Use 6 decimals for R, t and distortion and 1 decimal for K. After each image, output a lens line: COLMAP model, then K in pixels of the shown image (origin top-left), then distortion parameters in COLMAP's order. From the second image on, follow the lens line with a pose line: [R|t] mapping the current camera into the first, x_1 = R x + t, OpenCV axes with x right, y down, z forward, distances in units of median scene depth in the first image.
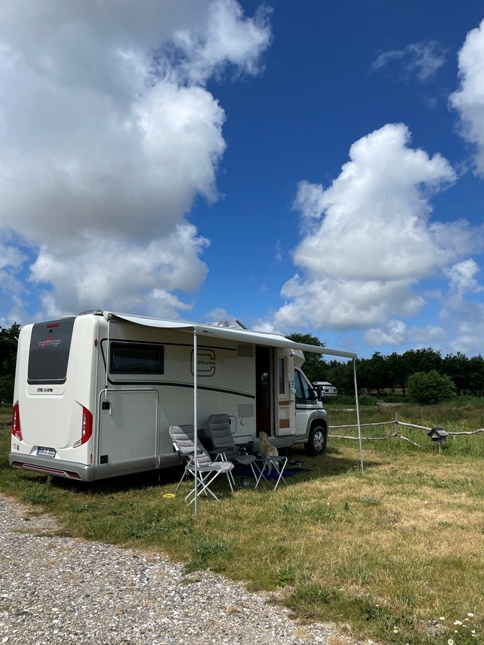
lens RADIAL K [[491.4, 0, 242.0], [0, 491.4, 322.5], [0, 0, 1]] dist [0.032514, -0.004182]
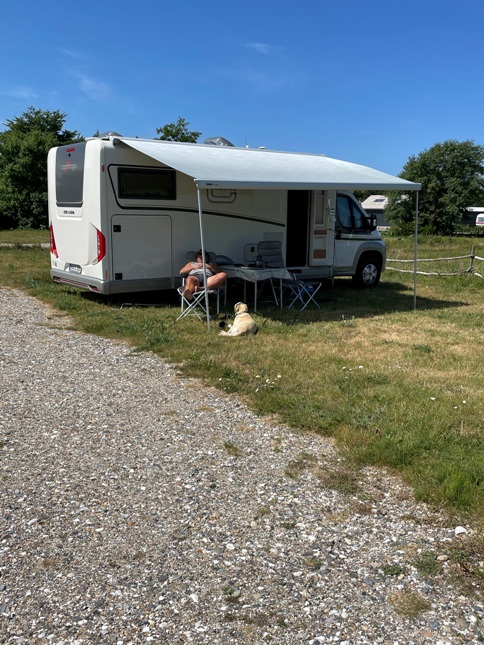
lens RADIAL K [[610.7, 0, 242.0], [0, 610.7, 322.5], [0, 0, 1]] dist [0.117033, -0.003661]
pose [[0.972984, 0.057184, -0.223678, 0.289718], [0.012643, 0.954188, 0.298940, -0.033467], [0.230526, -0.293691, 0.927687, -0.240541]]
